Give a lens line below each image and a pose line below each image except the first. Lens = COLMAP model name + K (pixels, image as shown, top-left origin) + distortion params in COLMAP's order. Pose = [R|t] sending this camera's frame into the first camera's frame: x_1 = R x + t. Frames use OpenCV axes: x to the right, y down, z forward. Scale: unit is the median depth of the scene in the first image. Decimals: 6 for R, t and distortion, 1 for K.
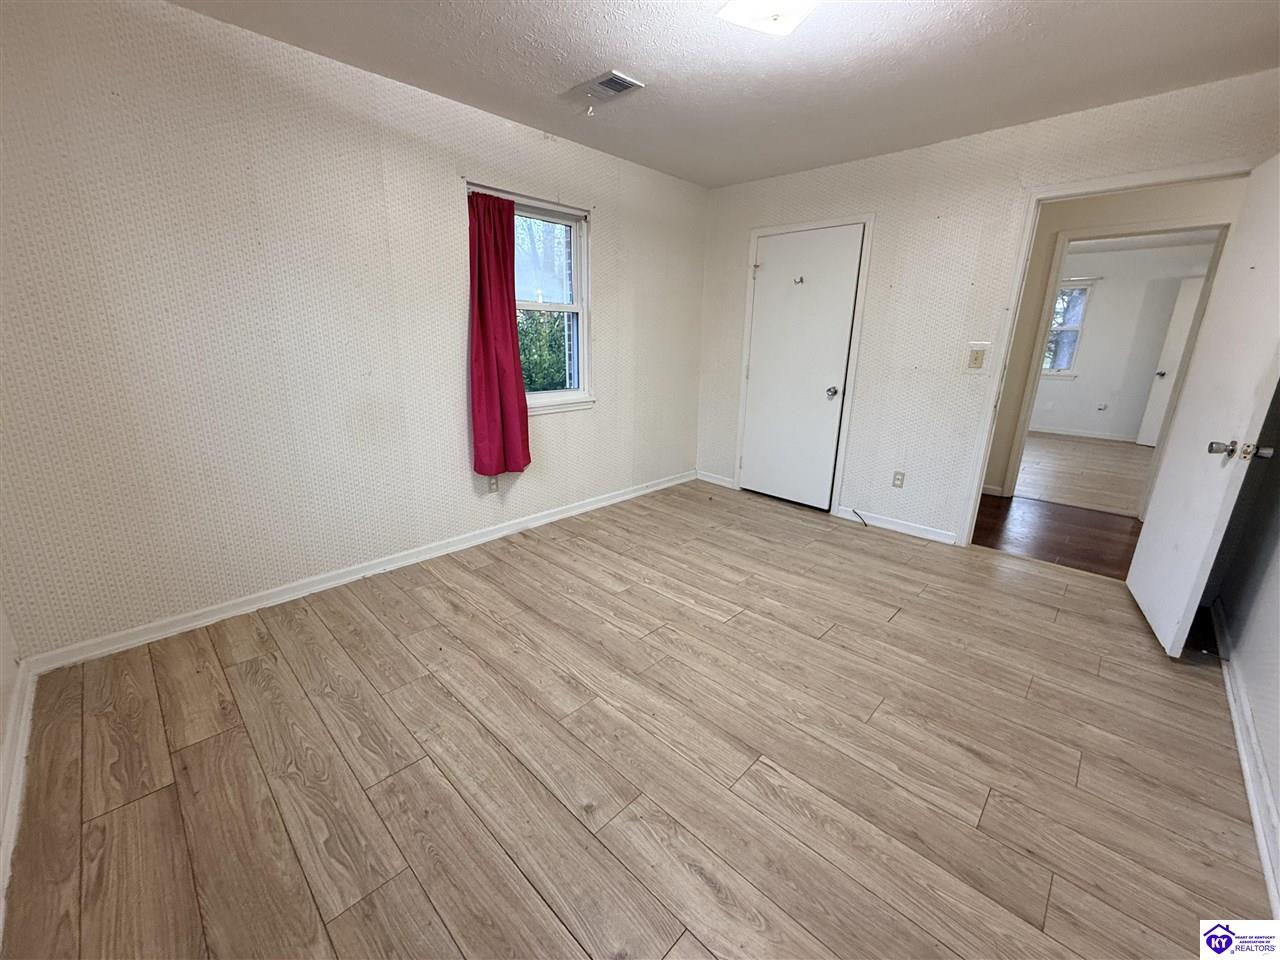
lens RADIAL K [[513.2, 0, 638.7], [0, 513.2, 479.1], [0, 0, 1]] dist [0.011376, -0.000862]
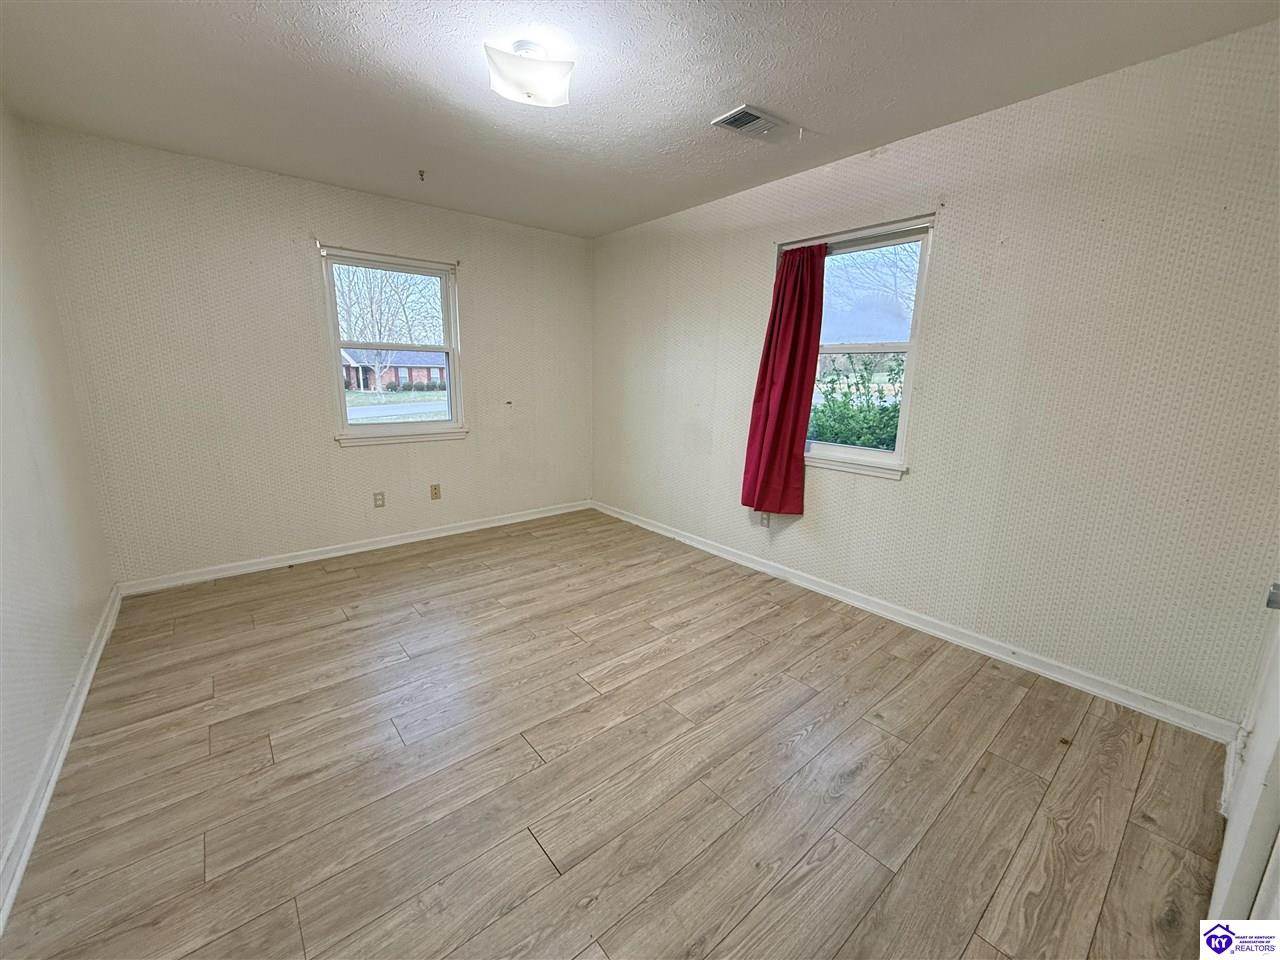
lens RADIAL K [[513.2, 0, 638.2], [0, 513.2, 483.7], [0, 0, 1]] dist [0.011376, -0.000862]
pose [[-0.113953, 0.199185, -0.973314, 0.876949], [-0.283307, 0.932502, 0.224002, -0.255711], [0.952235, 0.301272, -0.049831, 0.909828]]
